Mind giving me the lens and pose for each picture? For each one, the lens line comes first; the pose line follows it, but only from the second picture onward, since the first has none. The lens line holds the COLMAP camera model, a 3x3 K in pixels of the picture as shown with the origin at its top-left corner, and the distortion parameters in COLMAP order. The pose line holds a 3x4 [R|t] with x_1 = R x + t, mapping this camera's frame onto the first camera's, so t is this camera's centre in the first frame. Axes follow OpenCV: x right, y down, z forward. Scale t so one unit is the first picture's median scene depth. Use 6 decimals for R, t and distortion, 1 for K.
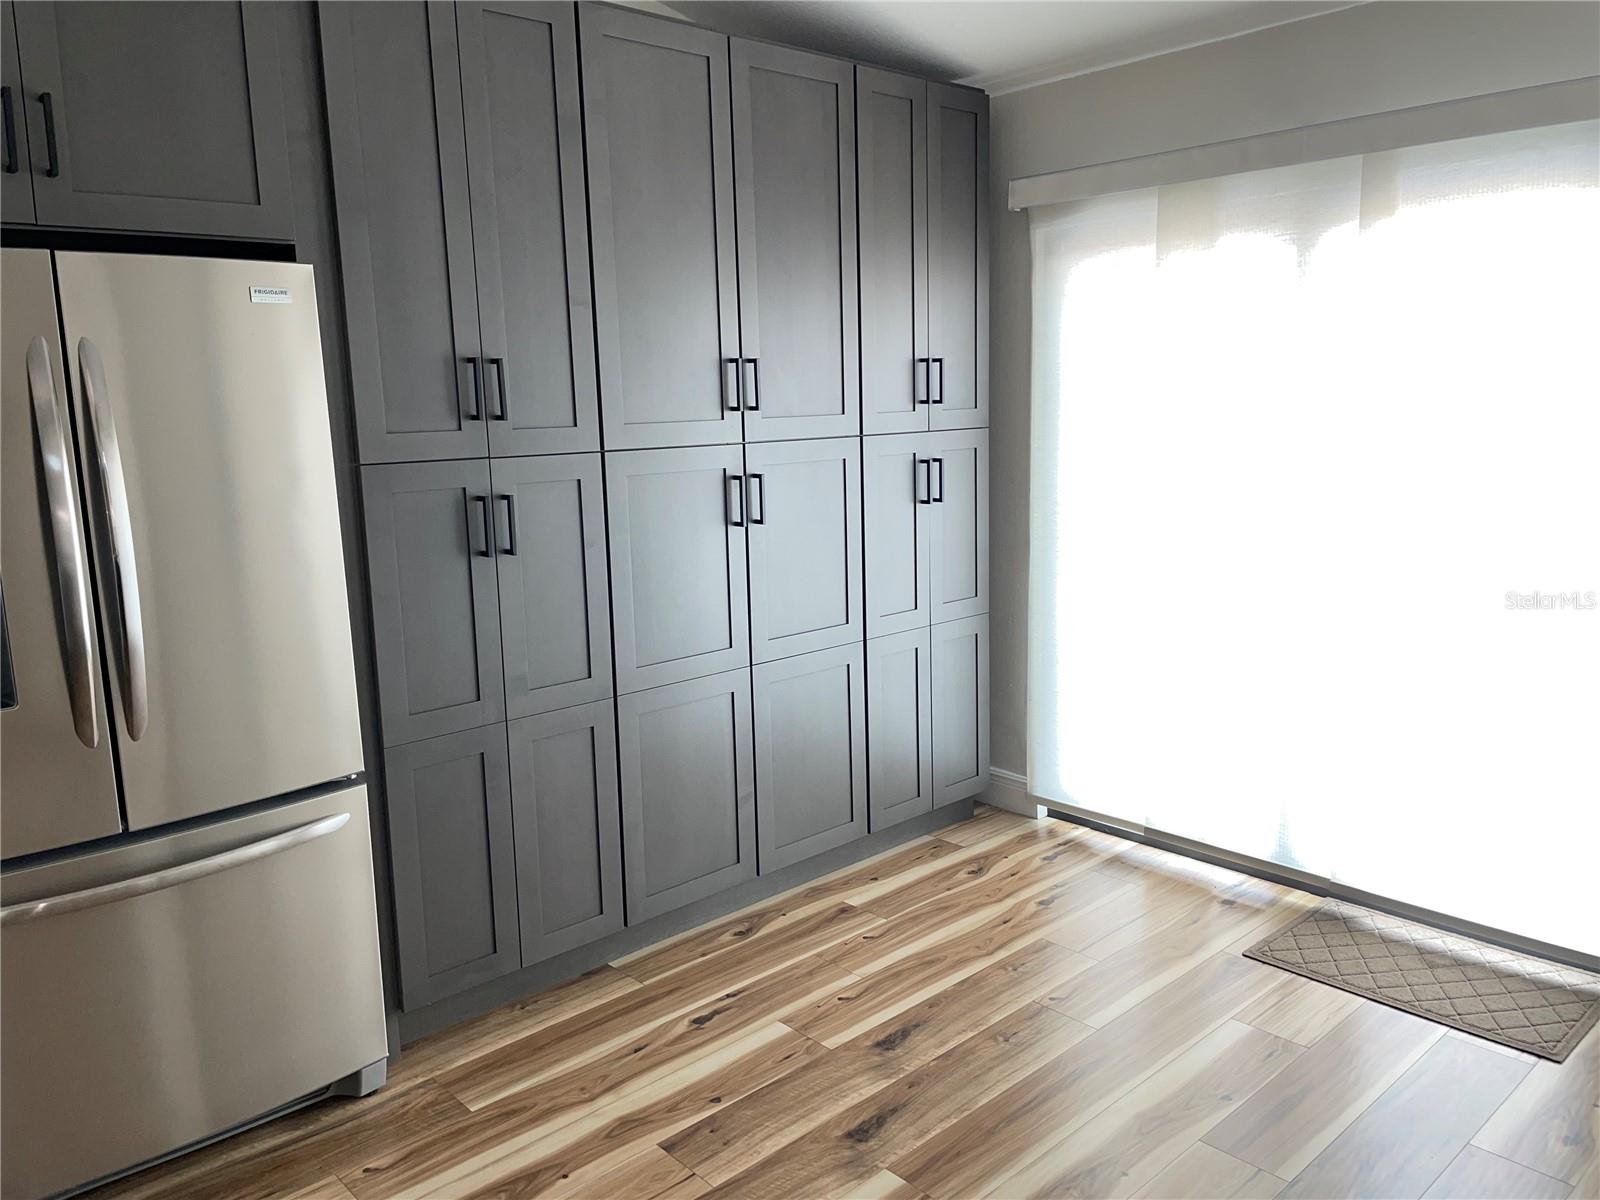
lens RADIAL K [[1199.9, 0, 813.0], [0, 1199.9, 584.1], [0, 0, 1]] dist [0.088285, -0.111837]
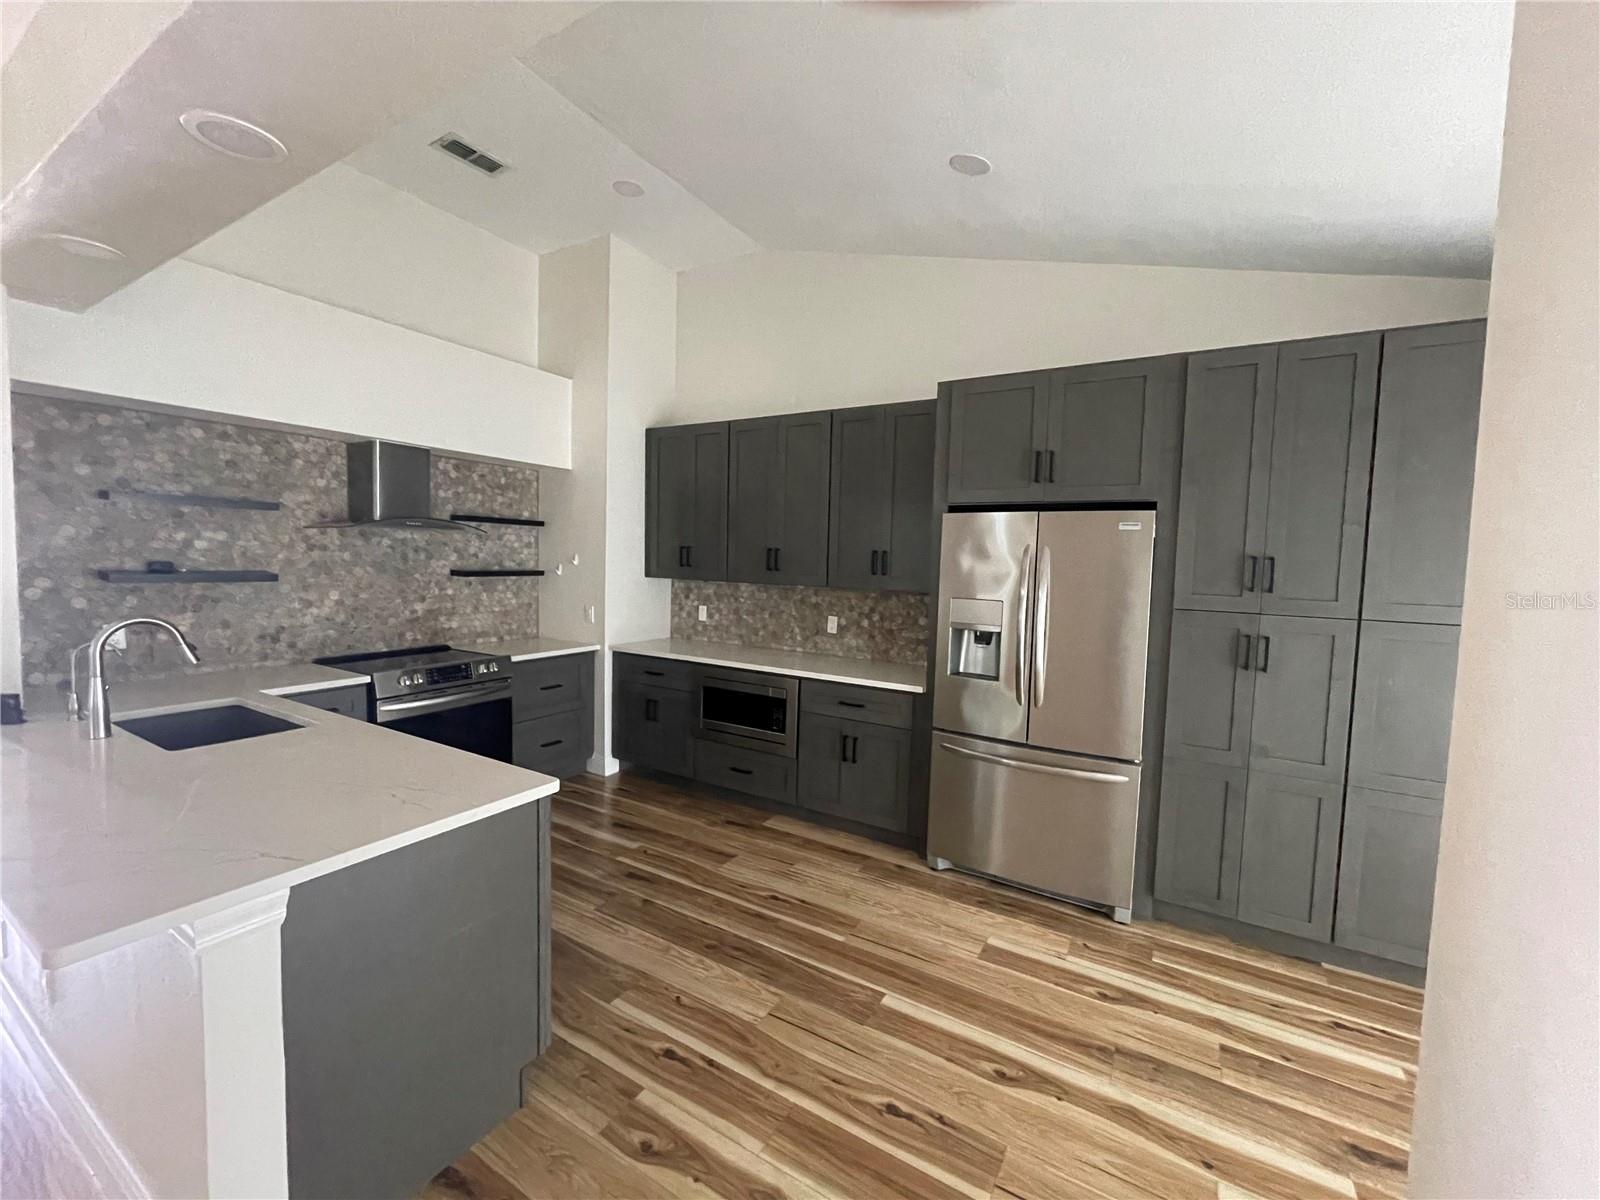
lens RADIAL K [[641.7, 0, 802.8], [0, 641.7, 600.2], [0, 0, 1]] dist [-0.005270, 0.000785]
pose [[0.282806, 0.098940, -0.954061, 0.424463], [-0.186400, 0.981372, 0.046519, -0.045951], [0.940891, 0.164681, 0.295980, 0.124205]]
